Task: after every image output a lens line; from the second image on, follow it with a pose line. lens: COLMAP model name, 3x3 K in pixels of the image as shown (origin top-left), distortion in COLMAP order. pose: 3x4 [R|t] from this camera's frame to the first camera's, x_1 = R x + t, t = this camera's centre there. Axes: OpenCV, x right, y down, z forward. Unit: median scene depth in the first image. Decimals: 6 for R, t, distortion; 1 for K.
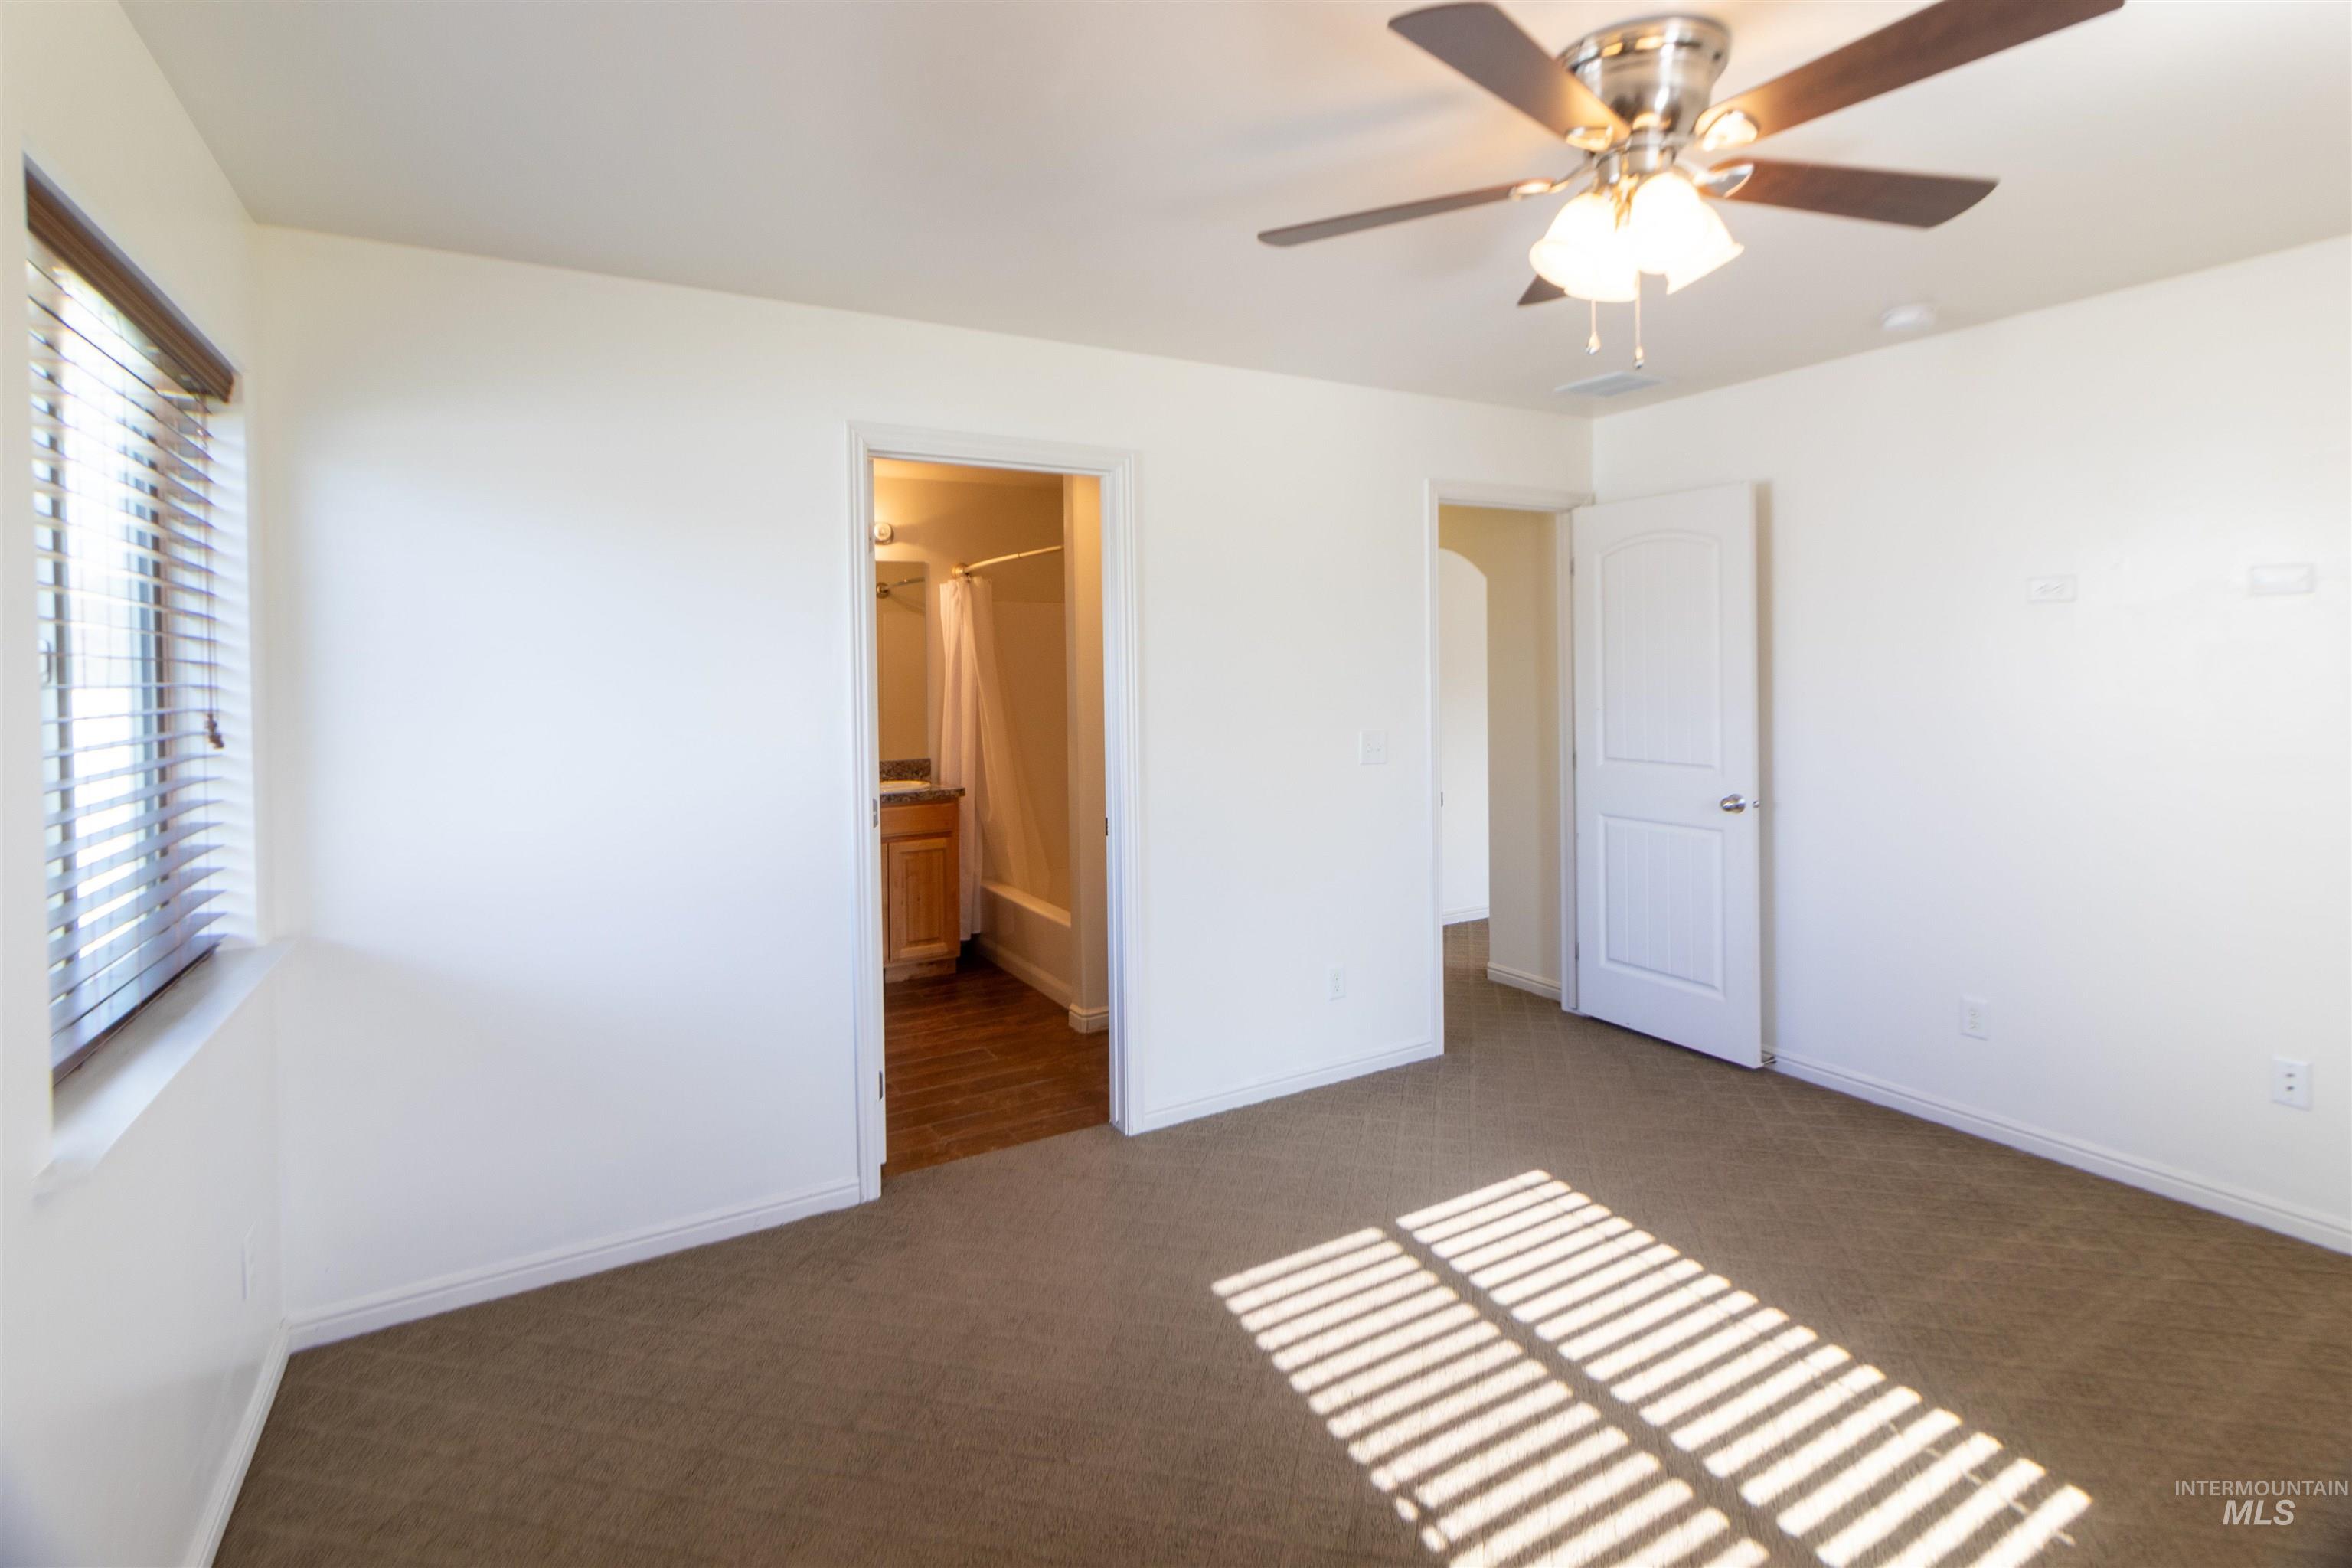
lens RADIAL K [[1123.6, 0, 1193.0], [0, 1123.6, 674.6], [0, 0, 1]] dist [0.007912, -0.003189]
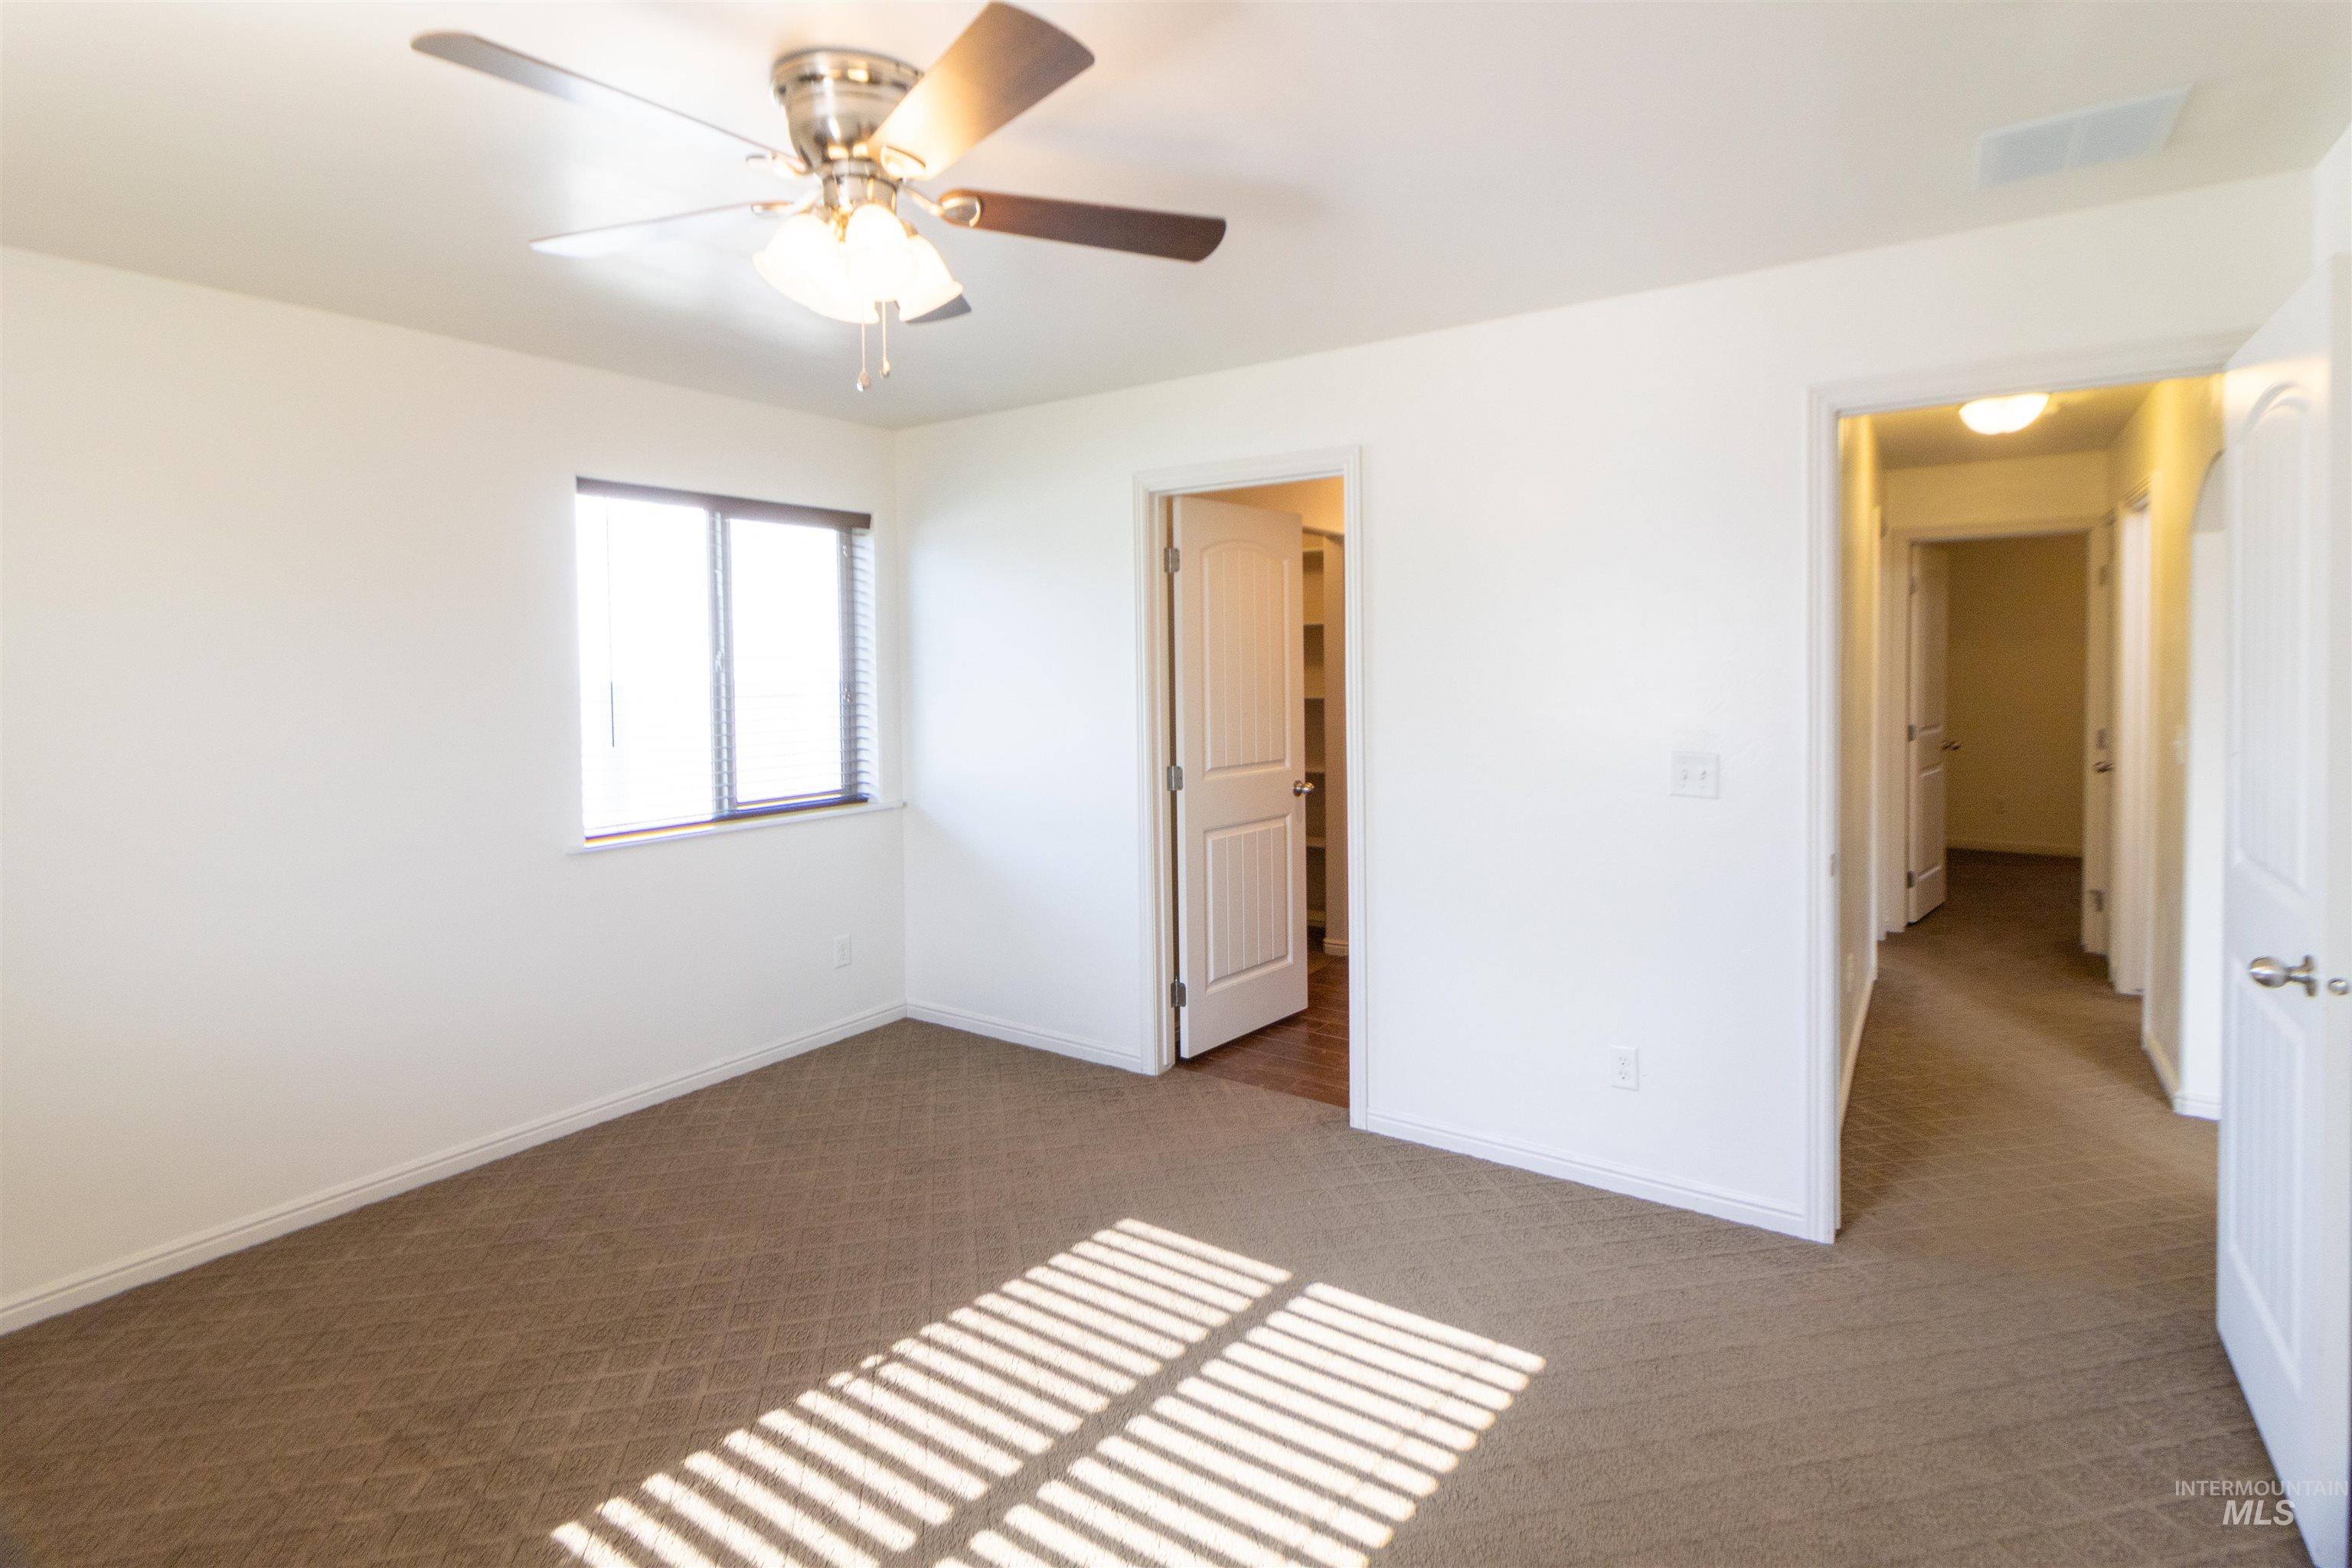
lens RADIAL K [[1119.4, 0, 1197.7], [0, 1119.4, 681.8], [0, 0, 1]] dist [0.004945, -0.002533]
pose [[0.421851, 0.026267, -0.906285, 1.016820], [-0.005687, 0.999637, 0.026325, -0.020307], [0.906648, -0.005951, 0.421847, 0.582826]]
